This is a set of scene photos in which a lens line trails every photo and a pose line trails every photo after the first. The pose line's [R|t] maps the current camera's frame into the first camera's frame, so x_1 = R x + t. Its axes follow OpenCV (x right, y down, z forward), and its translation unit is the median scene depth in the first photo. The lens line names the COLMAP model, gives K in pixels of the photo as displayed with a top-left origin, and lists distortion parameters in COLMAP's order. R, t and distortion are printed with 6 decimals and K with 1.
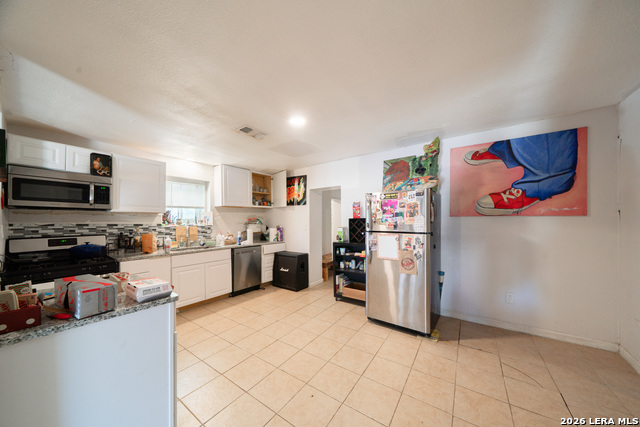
lens RADIAL K [[216.6, 0, 316.1], [0, 216.6, 217.2], [0, 0, 1]] dist [-0.009649, 0.000062]
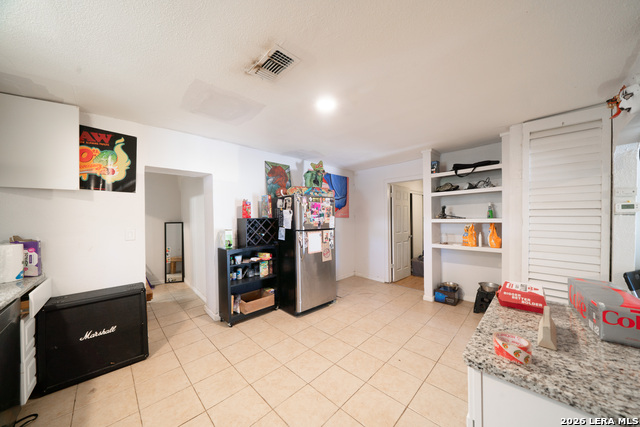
lens RADIAL K [[216.6, 0, 320.2], [0, 216.6, 216.1], [0, 0, 1]] dist [-0.009649, 0.000062]
pose [[0.161380, 0.018236, 0.986724, -0.790985], [-0.002922, 0.999834, -0.018000, 0.014503], [-0.986888, 0.000022, 0.161407, 0.741938]]
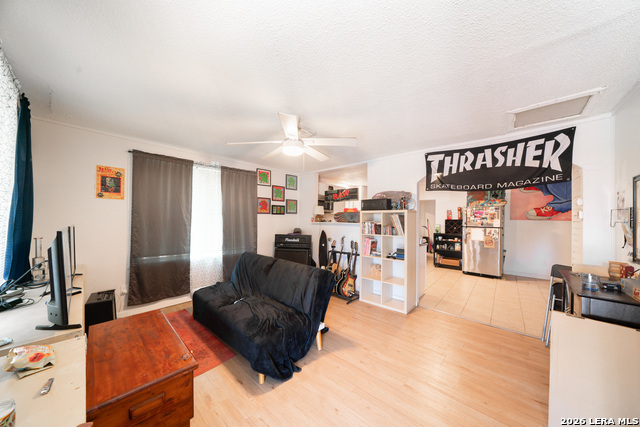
lens RADIAL K [[216.6, 0, 318.1], [0, 216.6, 214.7], [0, 0, 1]] dist [-0.009649, 0.000062]
pose [[0.994408, 0.020693, -0.103561, -0.866539], [-0.021148, 0.999771, -0.003295, -0.006311], [0.103470, 0.005466, 0.994618, -1.049755]]
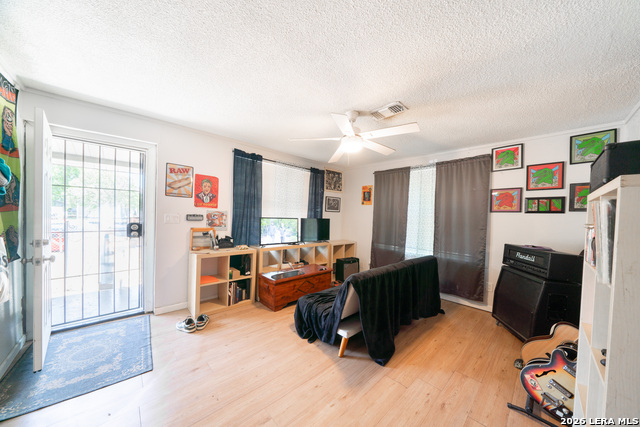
lens RADIAL K [[216.6, 0, 320.4], [0, 216.6, 218.4], [0, 0, 1]] dist [-0.009649, 0.000062]
pose [[-0.178253, 0.026282, -0.983634, -0.317791], [-0.007752, 0.999575, 0.028113, -0.003119], [0.983954, 0.012636, -0.177974, -0.339331]]
